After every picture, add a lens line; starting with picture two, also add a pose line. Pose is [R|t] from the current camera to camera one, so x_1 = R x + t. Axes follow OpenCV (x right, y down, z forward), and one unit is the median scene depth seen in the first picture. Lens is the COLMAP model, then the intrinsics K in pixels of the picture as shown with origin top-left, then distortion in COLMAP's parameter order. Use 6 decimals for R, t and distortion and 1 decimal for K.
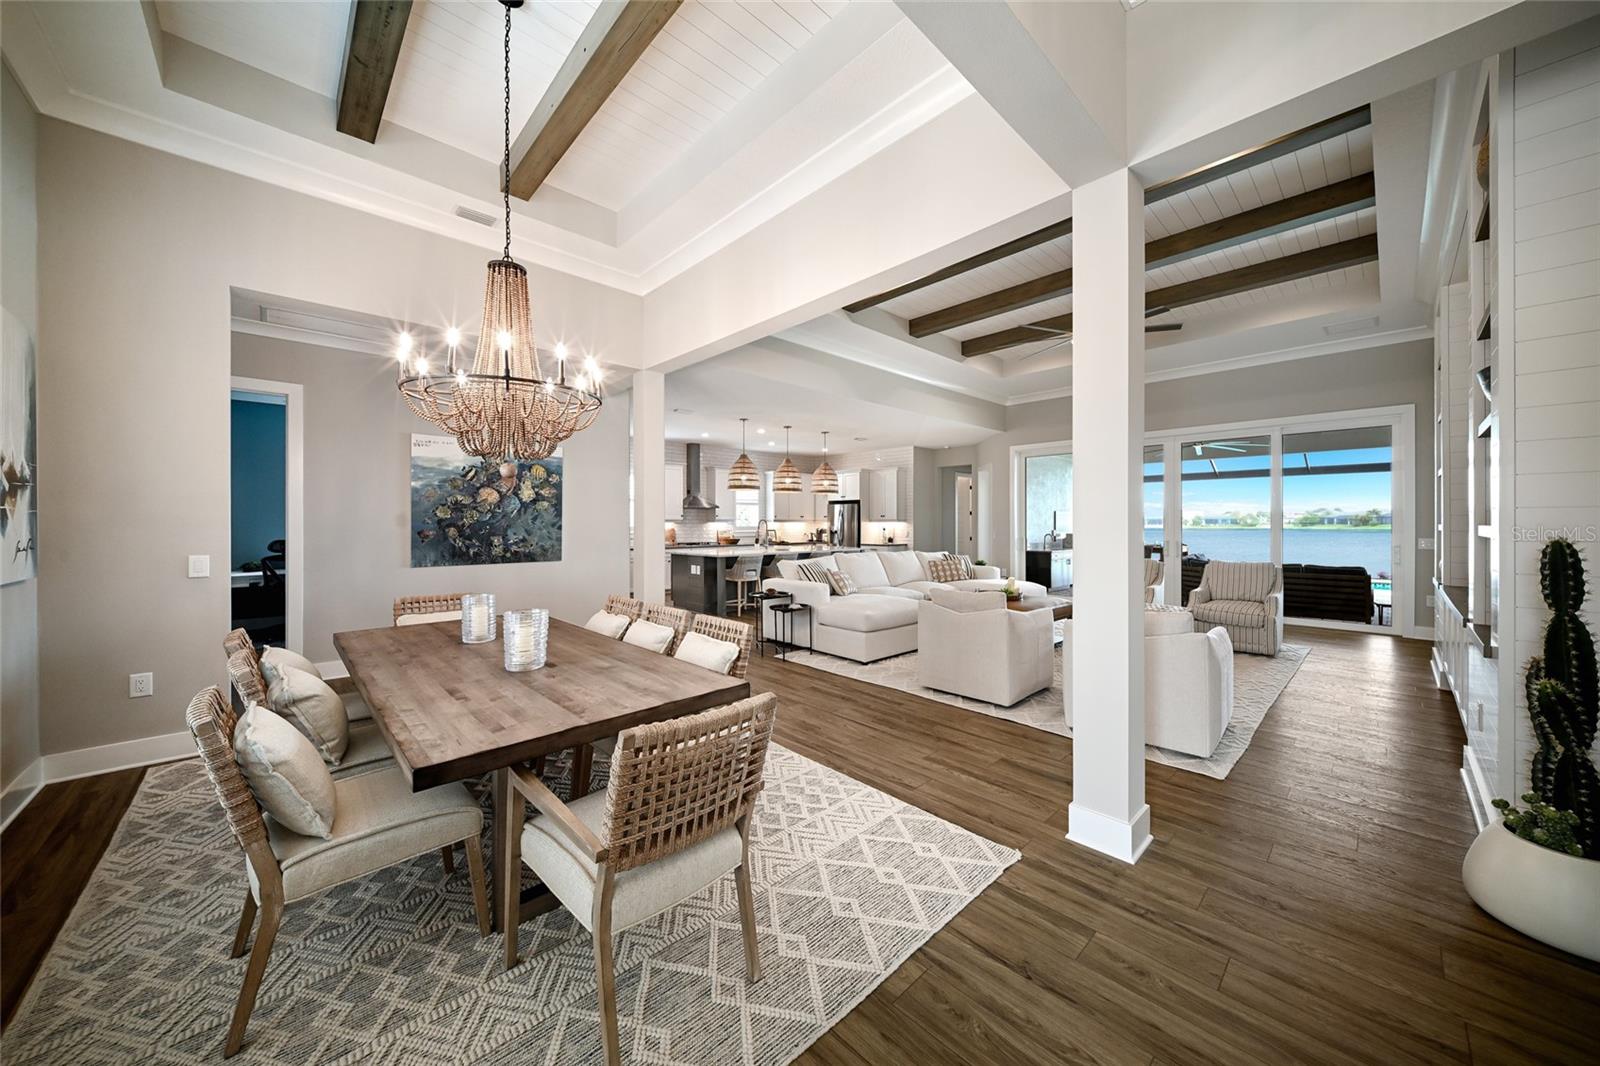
lens RADIAL K [[553.6, 0, 809.1], [0, 553.6, 521.4], [0, 0, 1]] dist [0.017566, -0.009719]
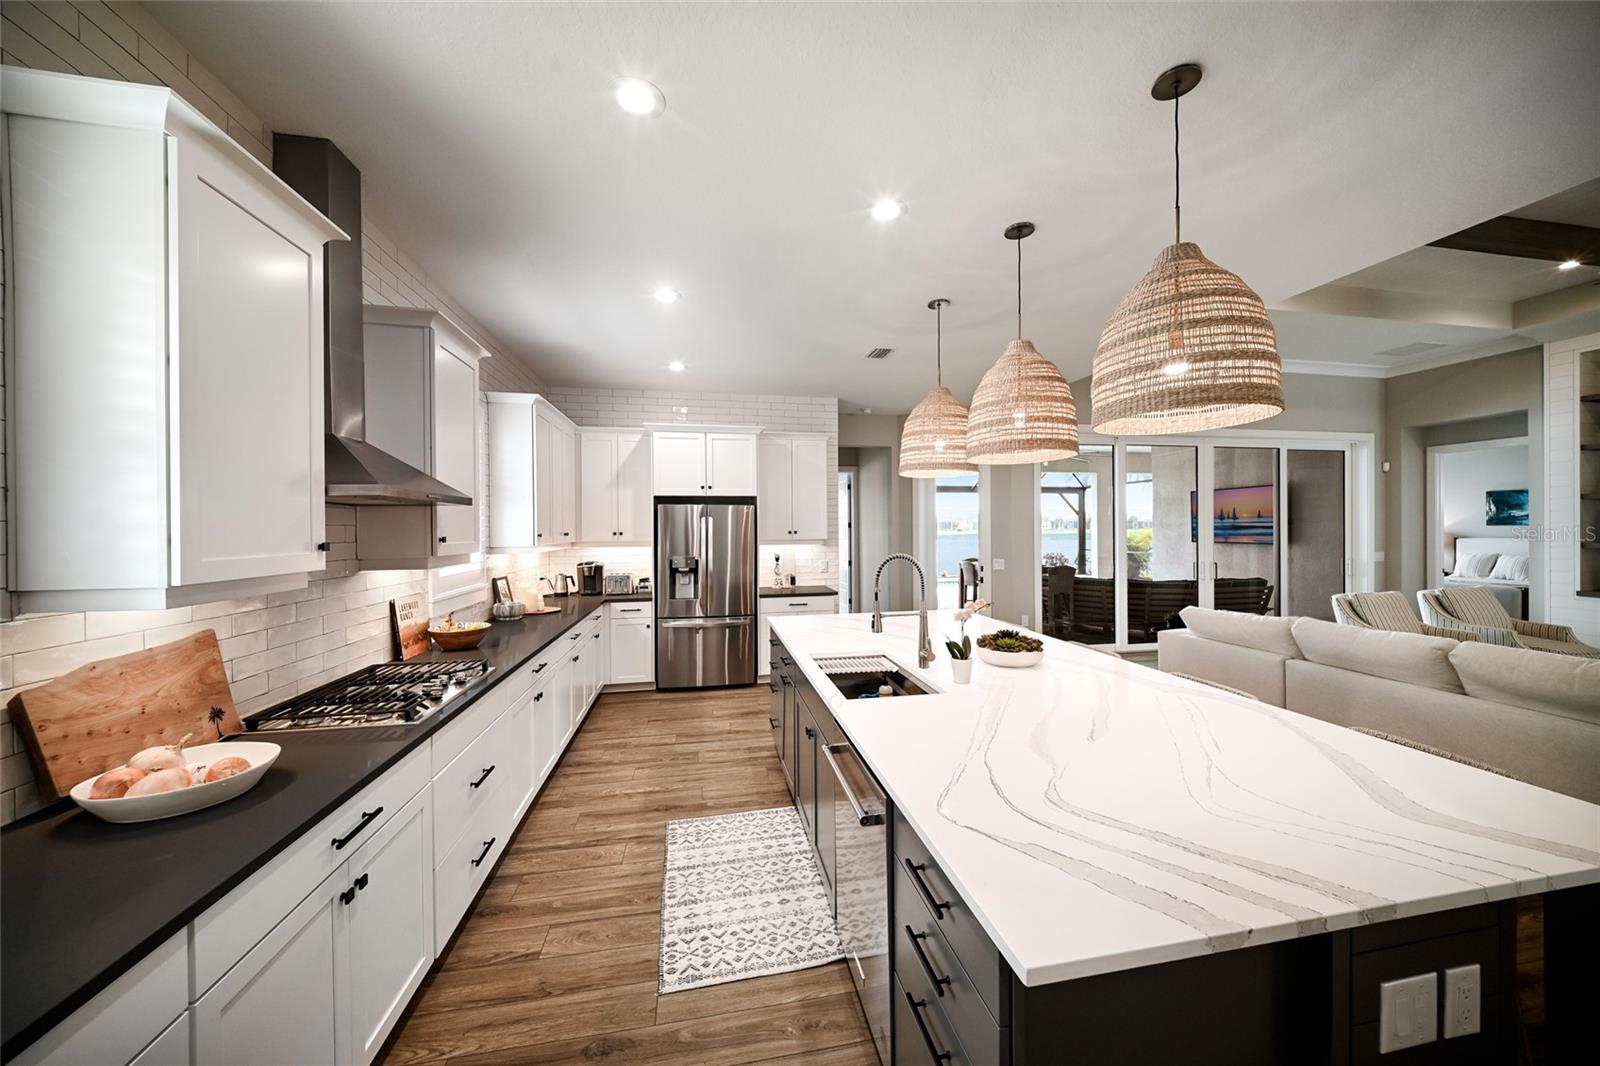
lens RADIAL K [[556.2, 0, 813.5], [0, 556.2, 529.6], [0, 0, 1]] dist [-0.000680, -0.000326]
pose [[0.544609, -0.005580, 0.838672, -0.437211], [0.005129, 0.999981, 0.003323, -0.022124], [-0.838674, 0.002492, 0.544627, 1.205975]]
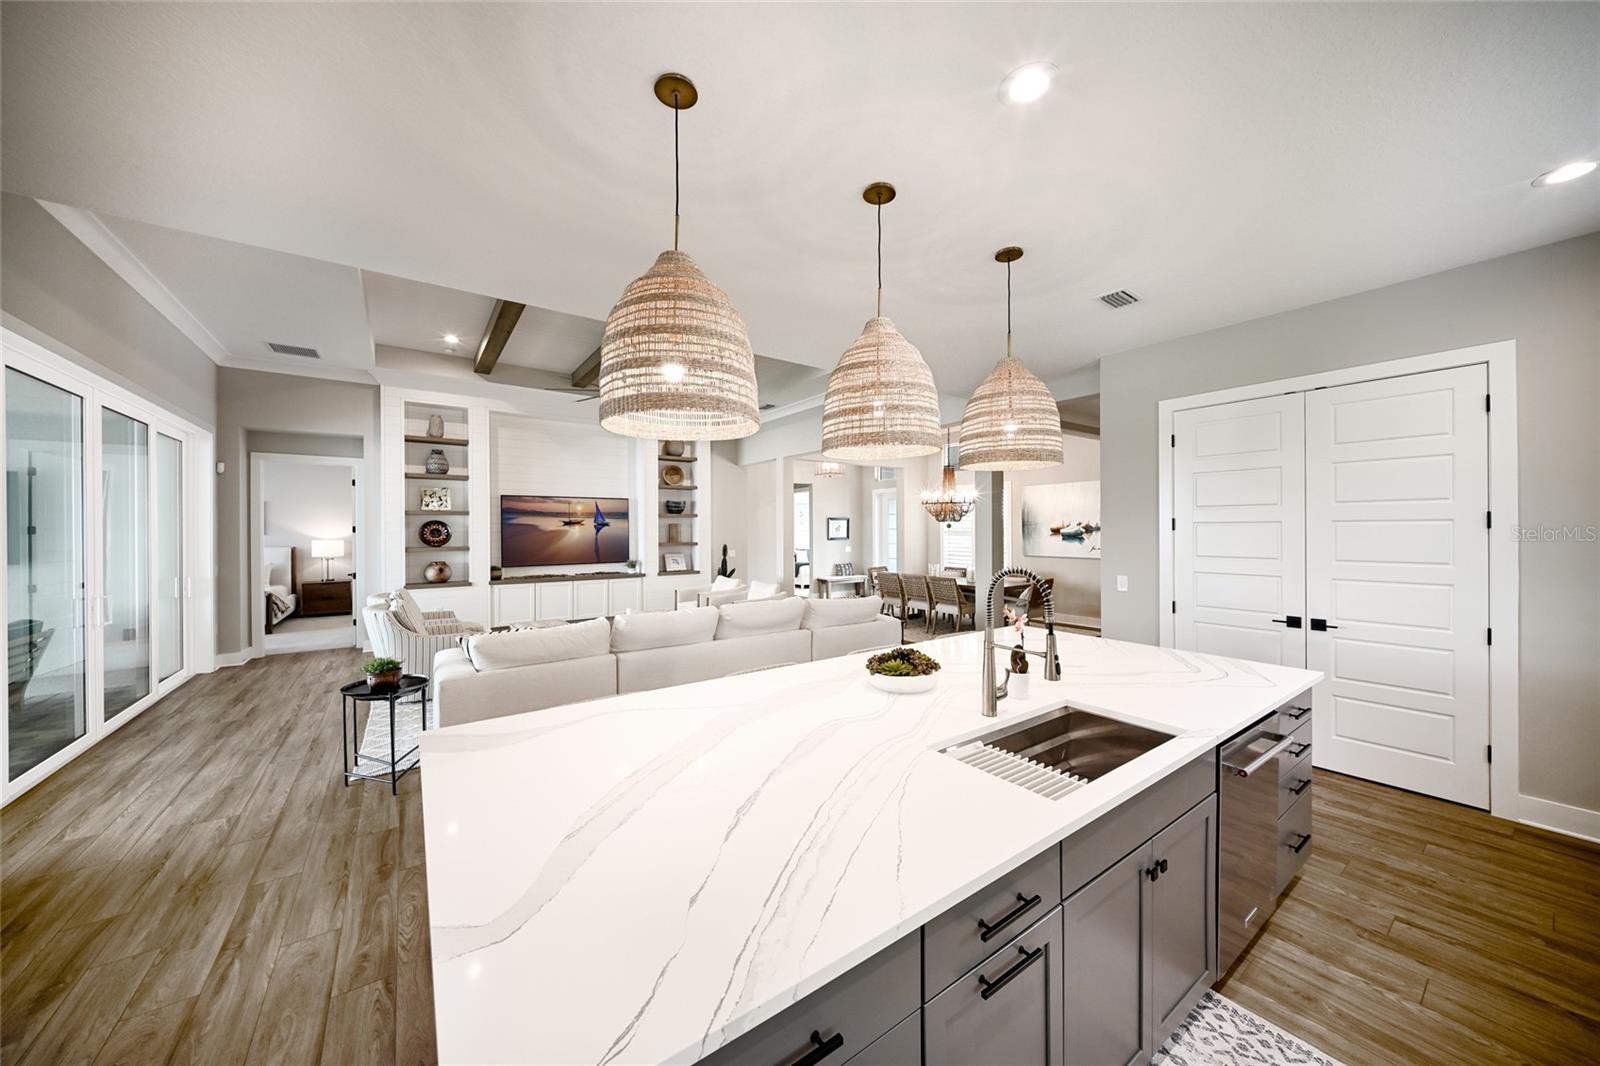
lens RADIAL K [[550.0, 0, 799.8], [0, 550.0, 529.0], [0, 0, 1]] dist [0.003179, -0.000185]
pose [[-0.989548, 0.005255, 0.144105, -0.044769], [0.004912, 0.999984, -0.002734, -0.024238], [-0.144117, -0.001998, -0.989559, 1.613754]]
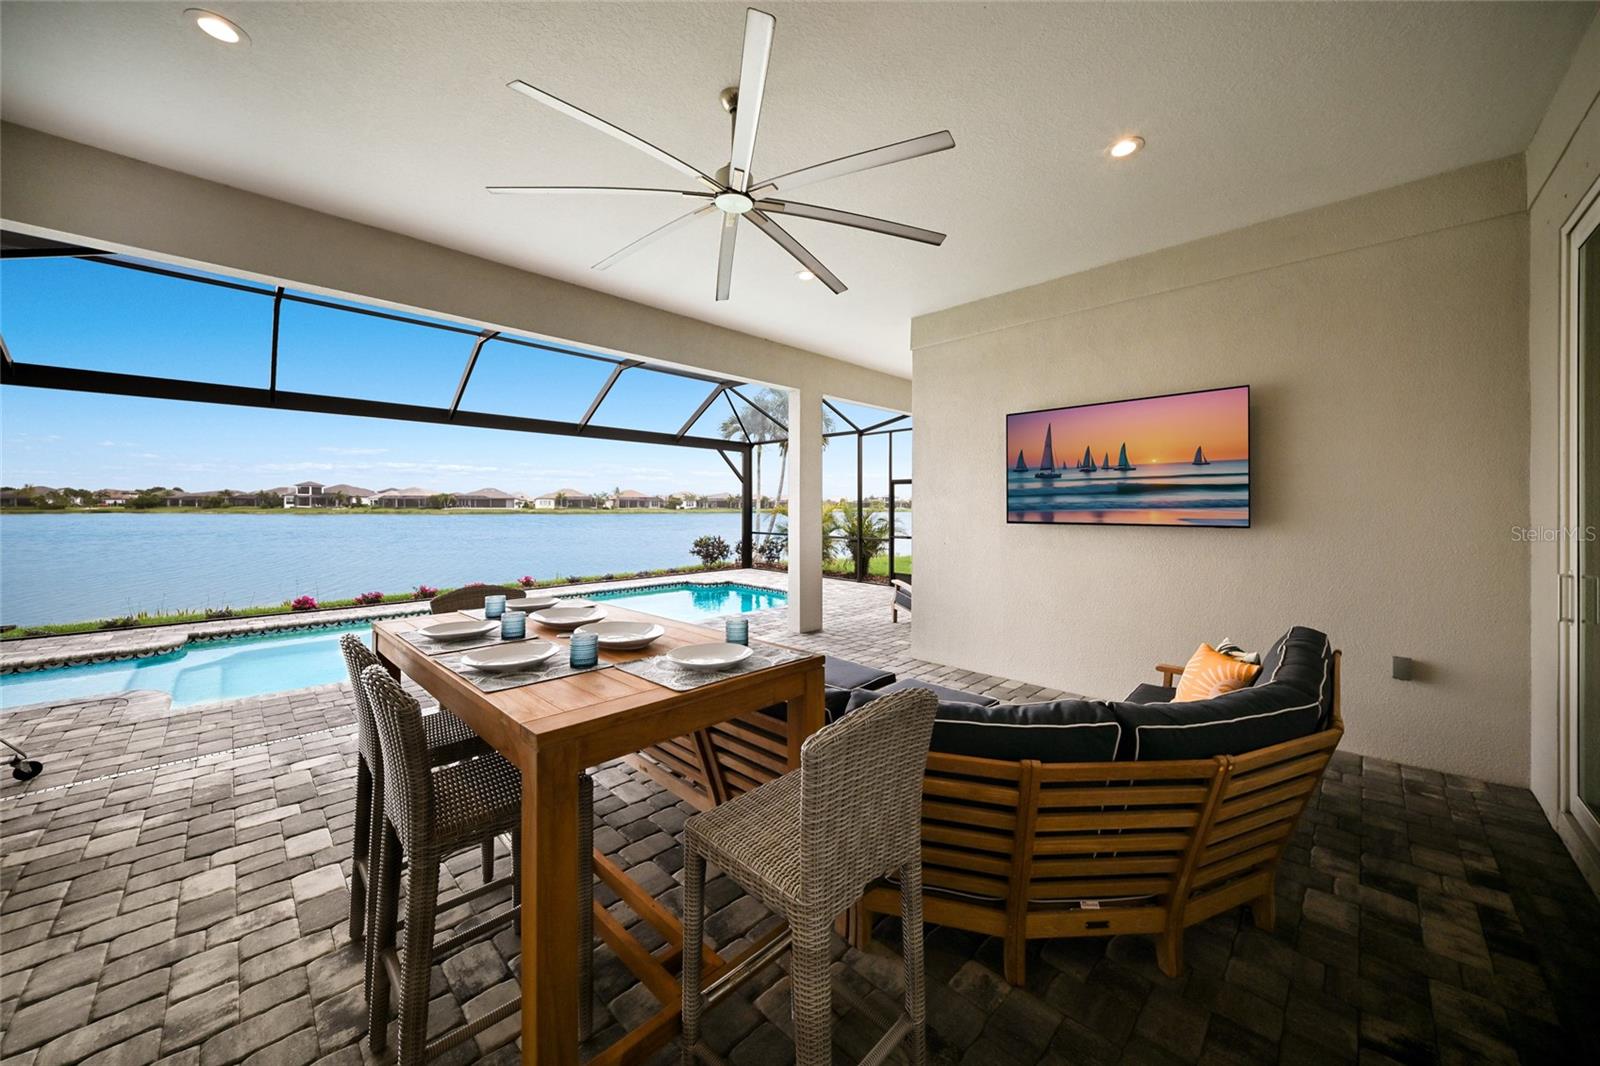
lens RADIAL K [[575.8, 0, 804.6], [0, 575.8, 504.3], [0, 0, 1]] dist [-0.001650, -0.000136]
pose [[-0.018090, 0.001709, 0.999835, 0.646443], [-0.004923, 0.999986, -0.001799, 0.000285], [-0.999824, -0.004954, -0.018081, 1.427045]]
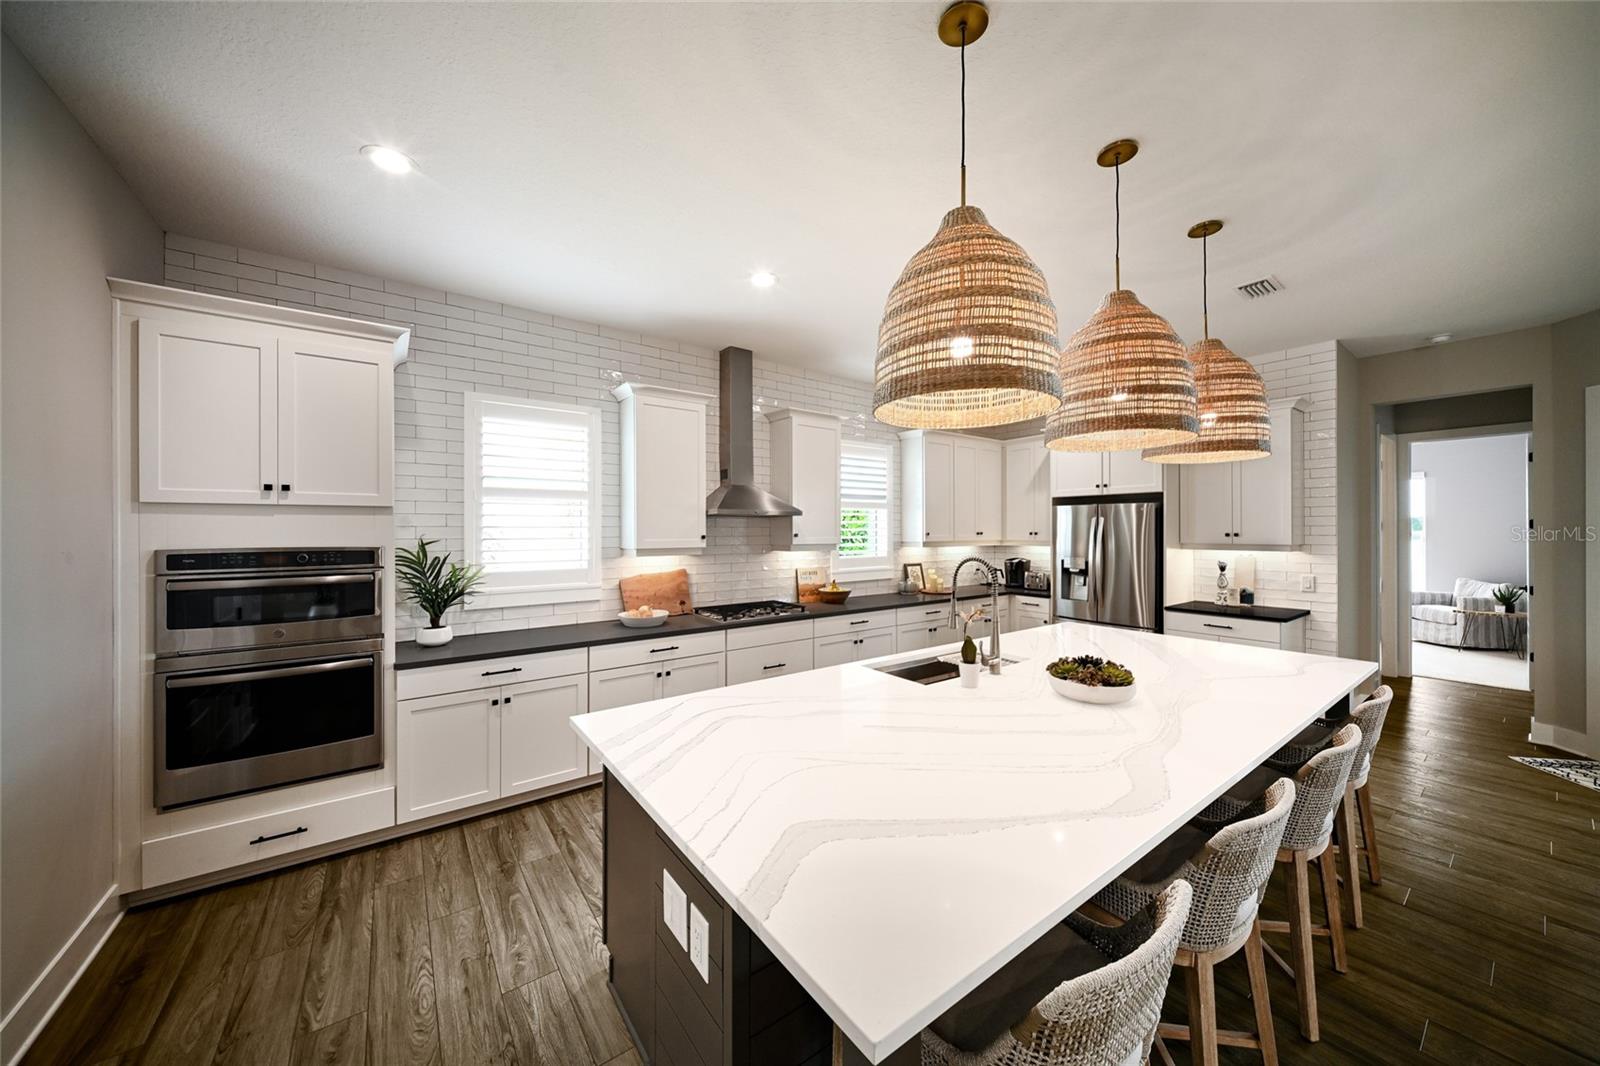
lens RADIAL K [[550.0, 0, 799.8], [0, 550.0, 529.0], [0, 0, 1]] dist [0.003179, -0.000185]
pose [[0.990545, -0.001596, -0.137179, -0.177718], [0.001673, 0.999999, 0.000445, -0.023065], [0.137178, -0.000671, 0.990546, 0.986330]]
